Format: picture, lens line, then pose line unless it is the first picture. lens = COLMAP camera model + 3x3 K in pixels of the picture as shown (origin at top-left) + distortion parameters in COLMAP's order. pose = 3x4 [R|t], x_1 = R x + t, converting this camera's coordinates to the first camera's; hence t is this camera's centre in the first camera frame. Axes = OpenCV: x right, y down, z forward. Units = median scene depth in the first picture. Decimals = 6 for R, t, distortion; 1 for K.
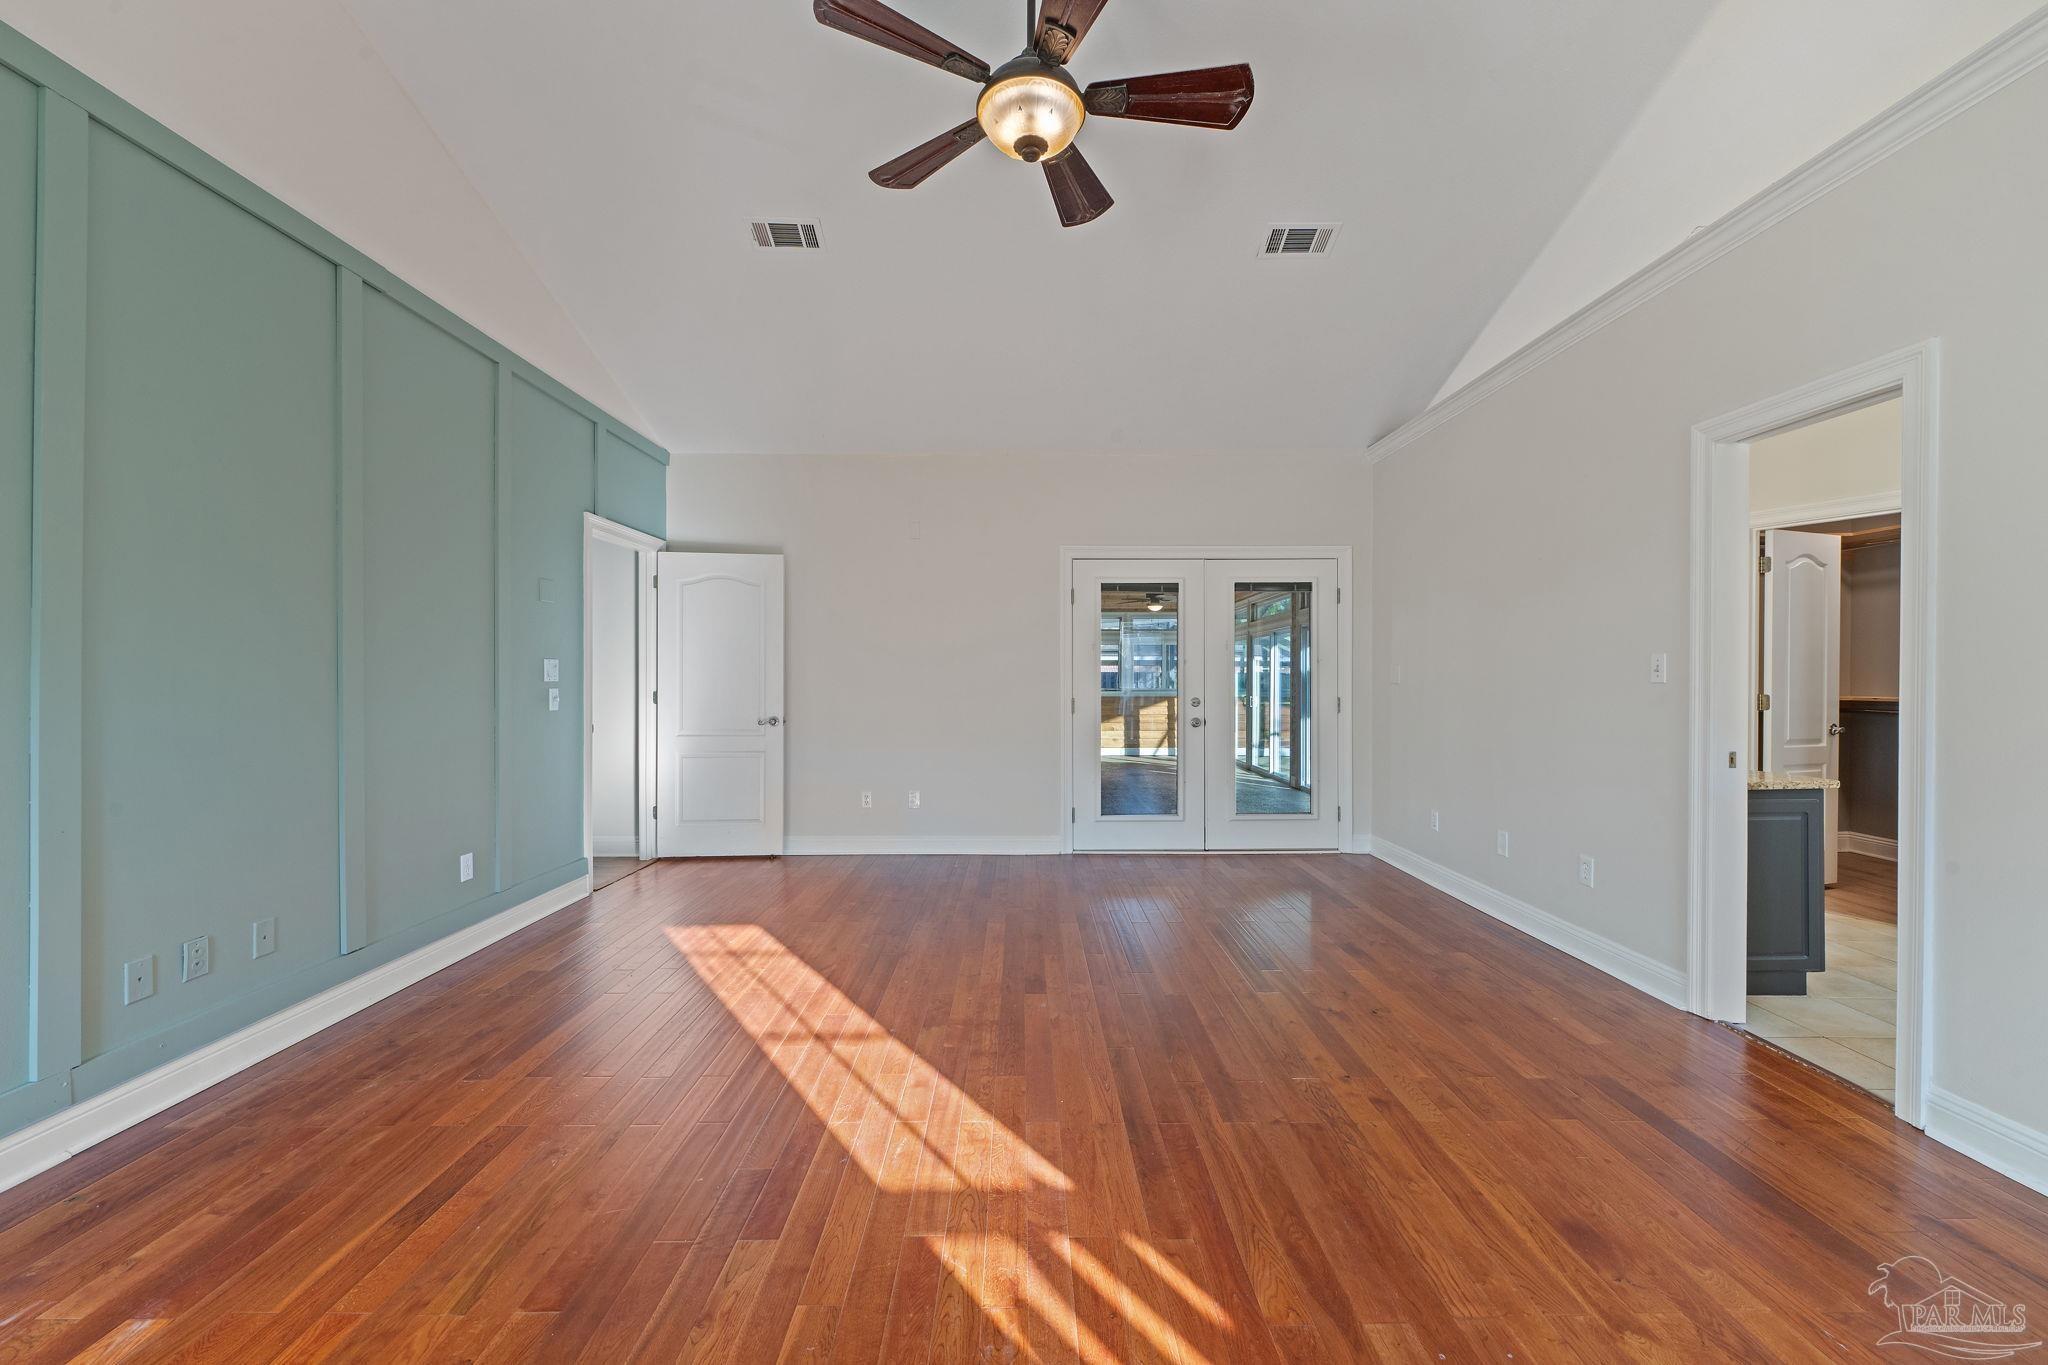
lens RADIAL K [[801.7, 0, 1025.2], [0, 801.7, 678.6], [0, 0, 1]] dist [-0.004692, -0.001014]
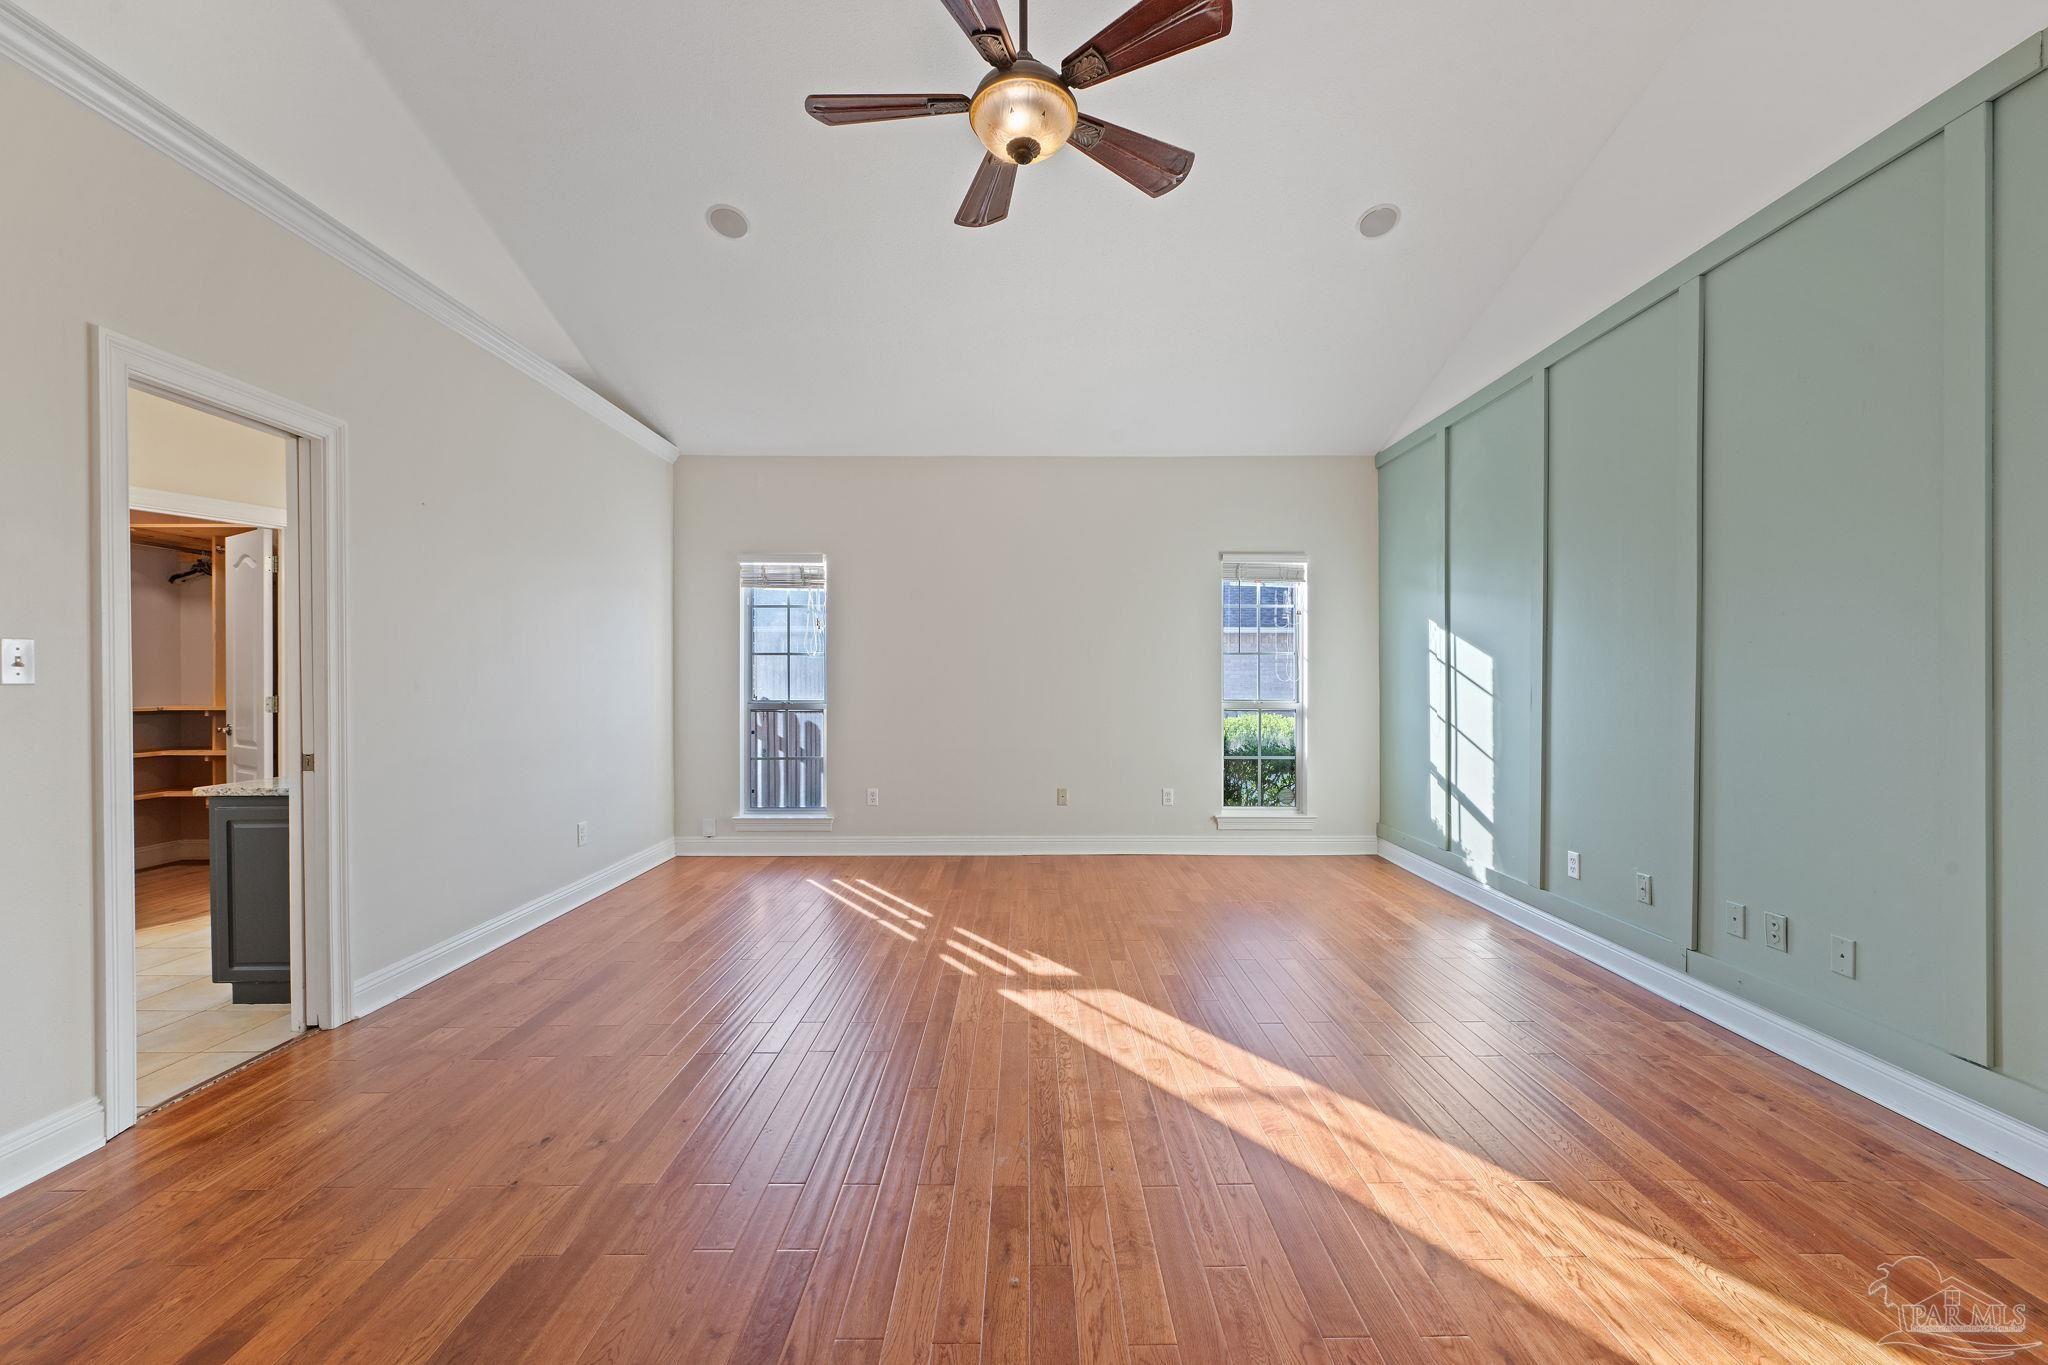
lens RADIAL K [[801.7, 0, 1033.5], [0, 801.7, 683.1], [0, 0, 1]] dist [-0.004692, -0.001014]
pose [[-0.999978, 0.000208, -0.006646, 0.001265], [0.000178, 0.999989, 0.004600, -0.000079], [0.006647, 0.004599, -0.999967, 2.106513]]
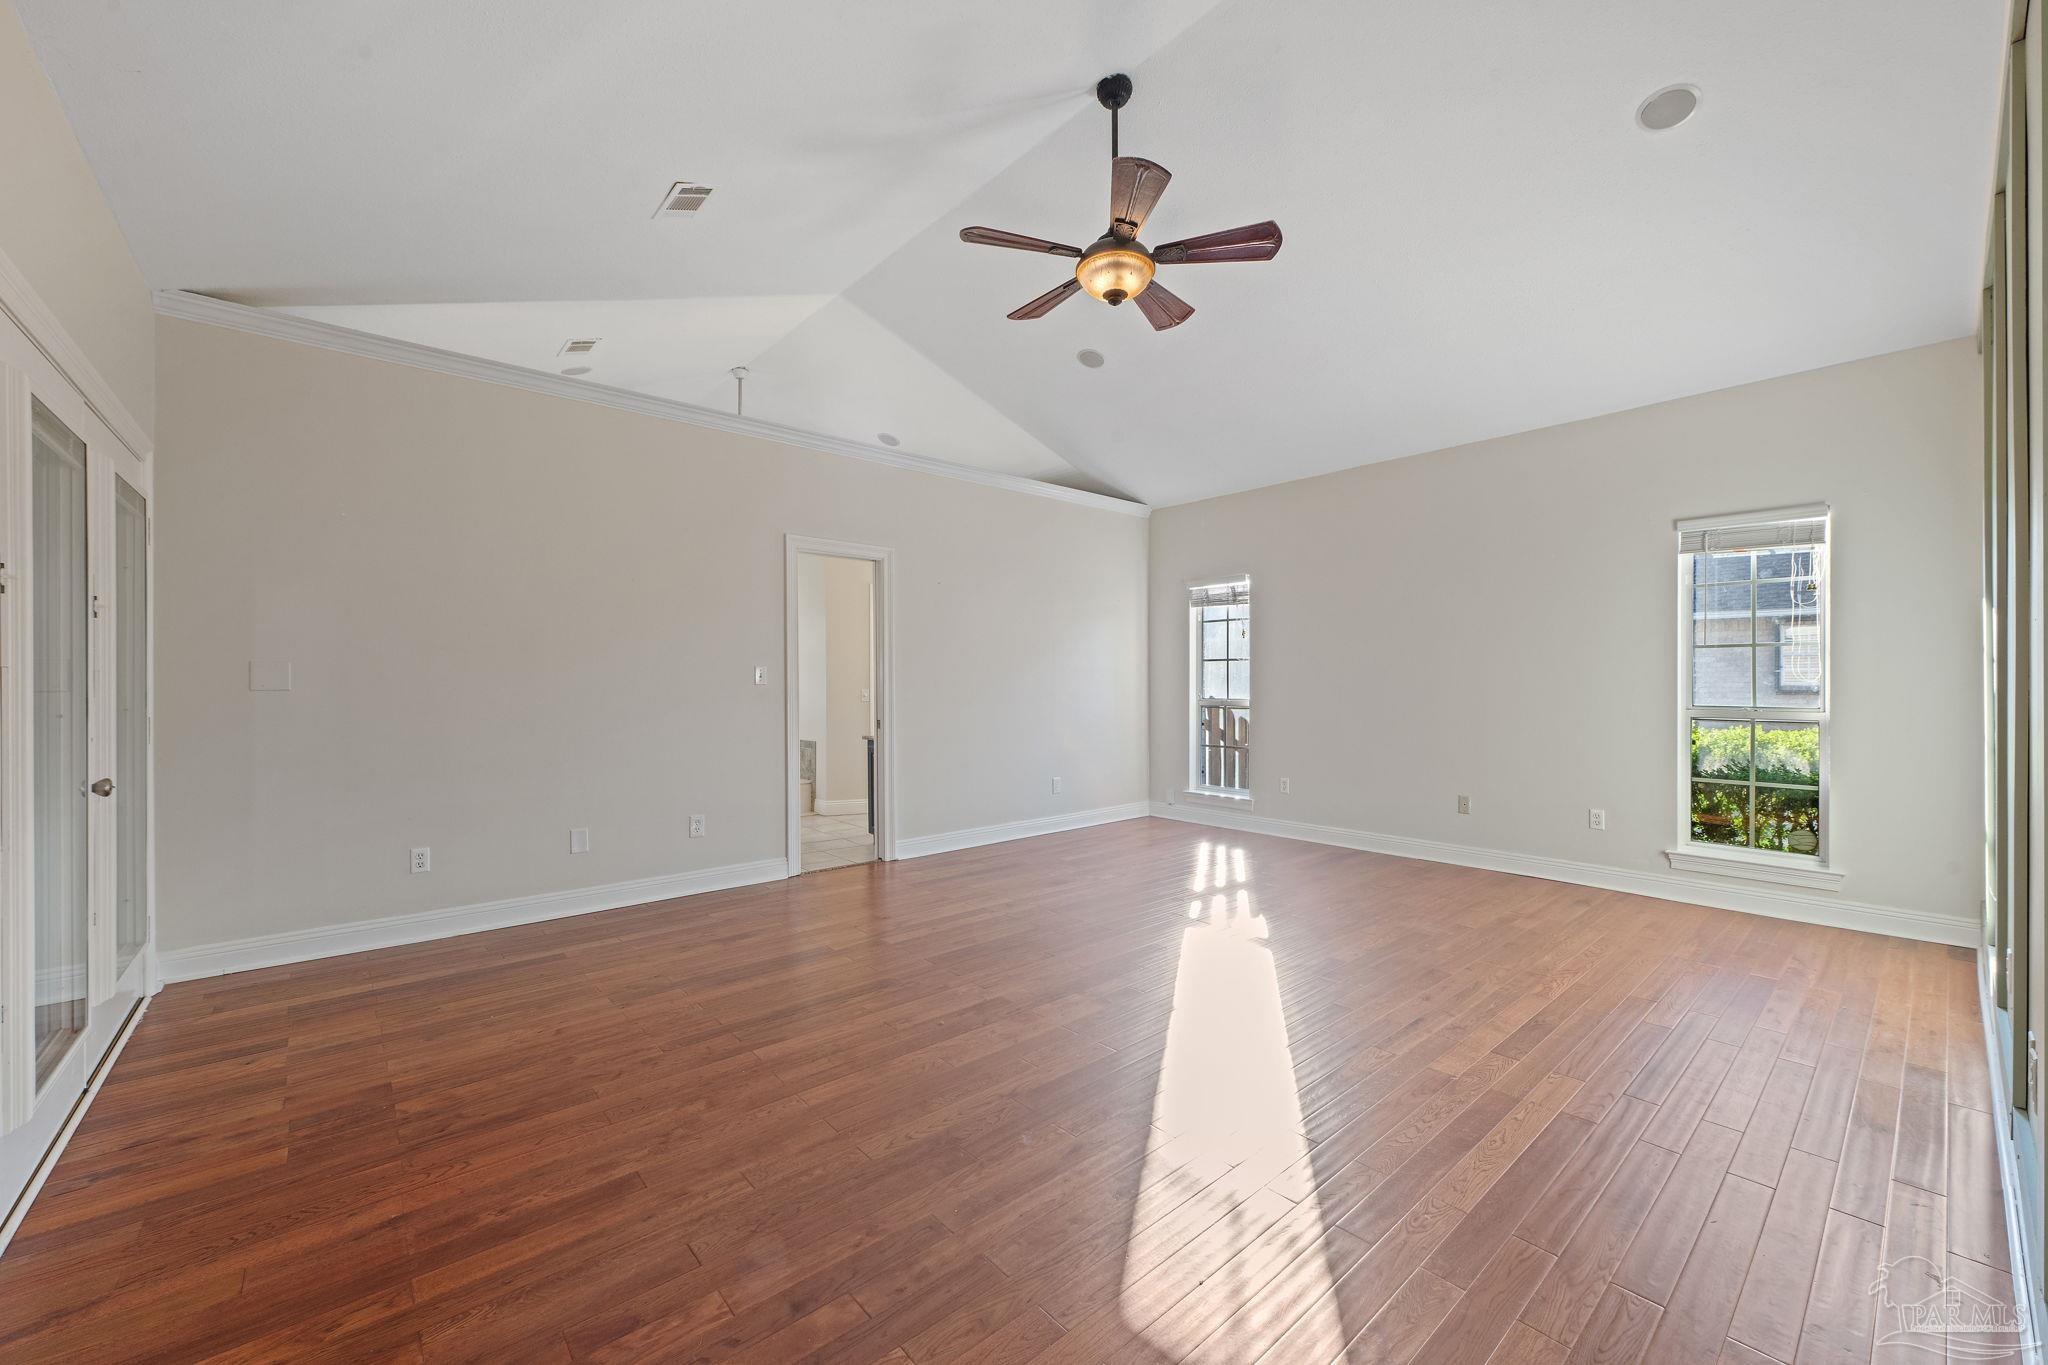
lens RADIAL K [[801.7, 0, 1035.2], [0, 801.7, 683.4], [0, 0, 1]] dist [-0.004692, -0.001014]
pose [[-0.652999, 0.000322, 0.757359, -0.989283], [0.002763, 0.999994, 0.001958, 0.000320], [-0.757354, 0.003371, -0.652996, 2.106165]]
